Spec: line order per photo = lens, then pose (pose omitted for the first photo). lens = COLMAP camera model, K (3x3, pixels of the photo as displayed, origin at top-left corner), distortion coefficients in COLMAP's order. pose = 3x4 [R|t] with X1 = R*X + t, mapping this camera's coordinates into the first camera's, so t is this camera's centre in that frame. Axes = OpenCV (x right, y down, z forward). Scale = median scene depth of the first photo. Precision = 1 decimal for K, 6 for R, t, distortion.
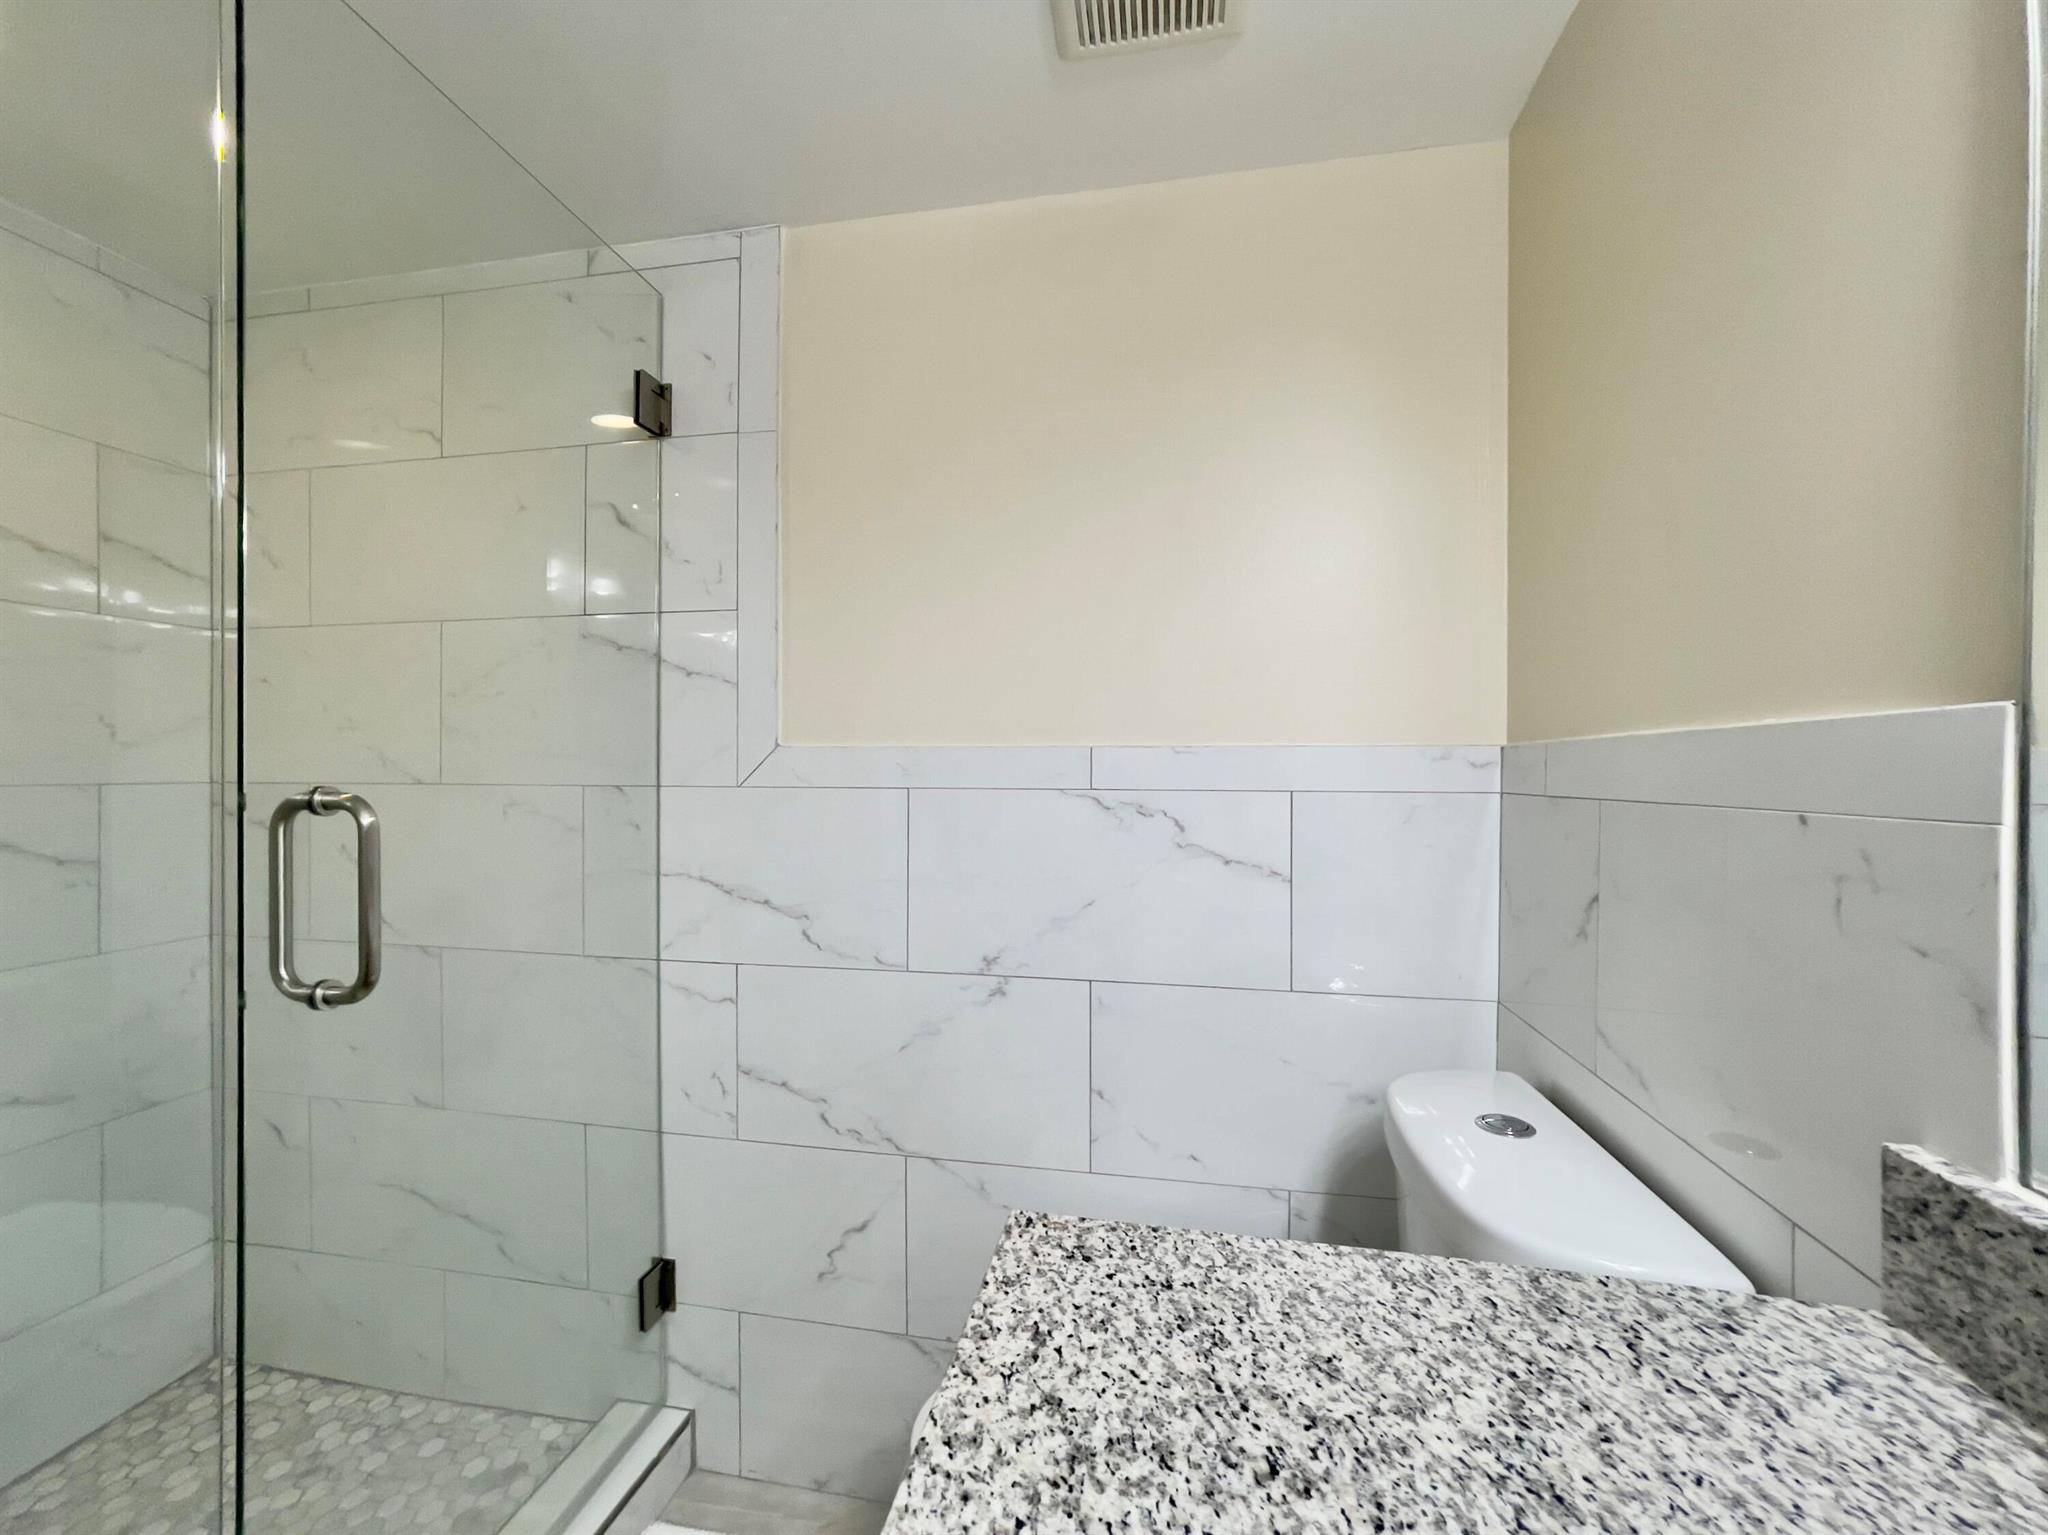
lens RADIAL K [[831.7, 0, 1024.0], [0, 831.7, 767.5], [0, 0, 1]] dist [-0.000406, 0.000336]
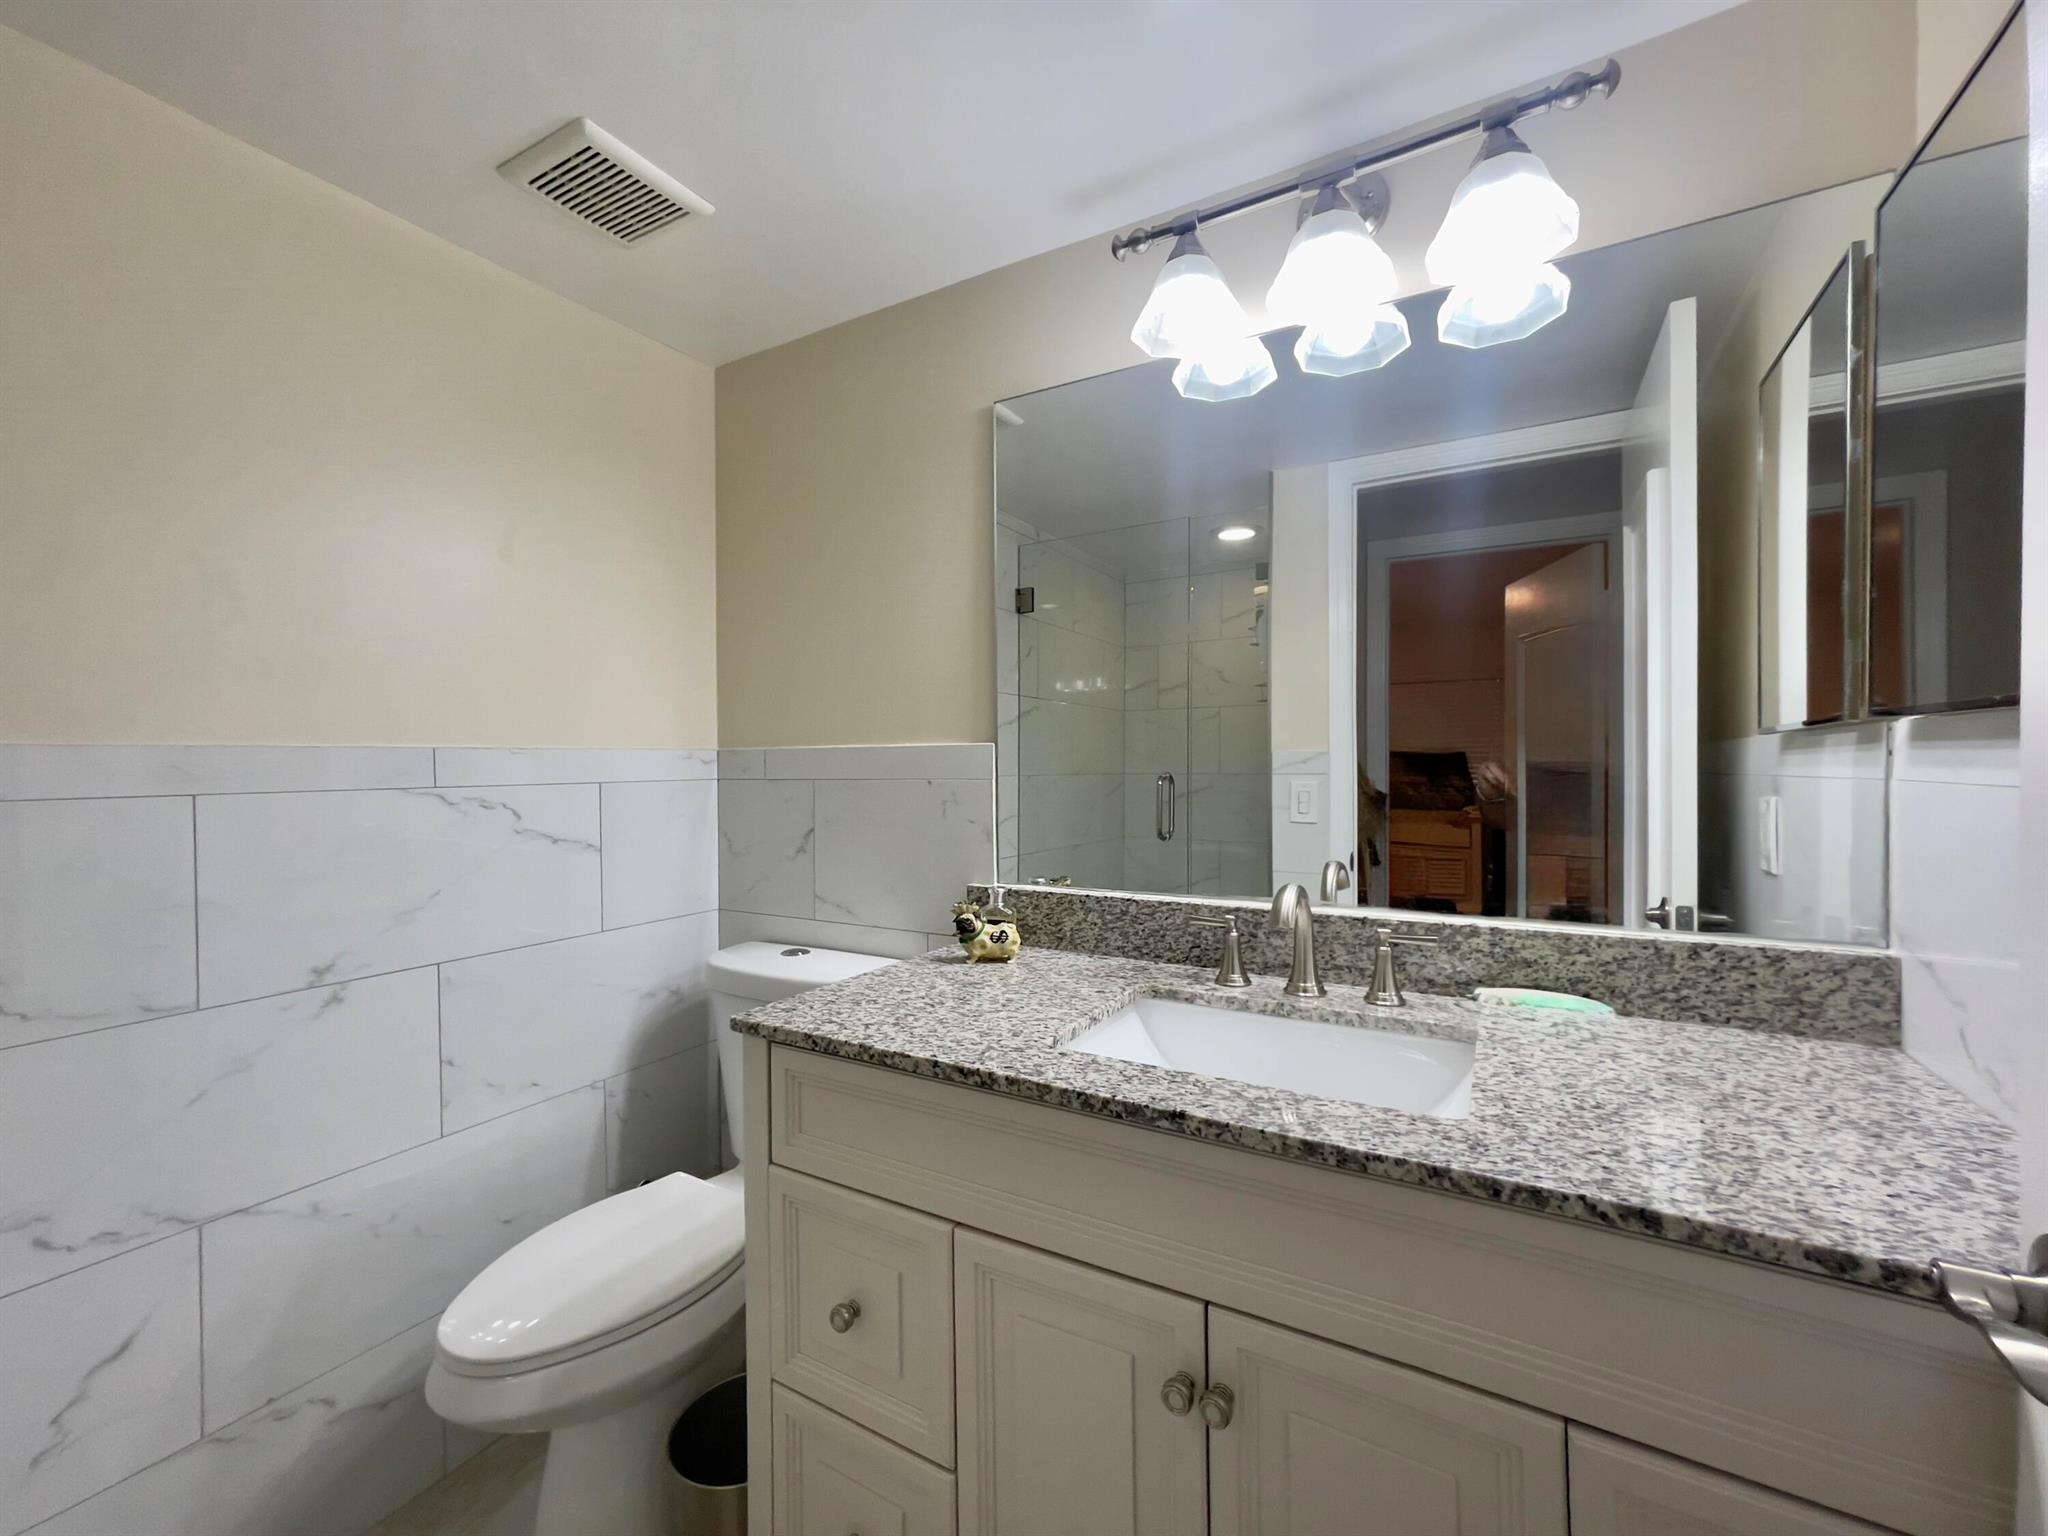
lens RADIAL K [[831.7, 0, 1024.0], [0, 831.7, 768.0], [0, 0, 1]] dist [-0.000406, 0.000336]
pose [[0.327442, -0.014739, 0.944756, -0.727900], [0.007235, 0.999888, 0.013092, -0.008073], [-0.944843, 0.002549, 0.327512, -0.083420]]
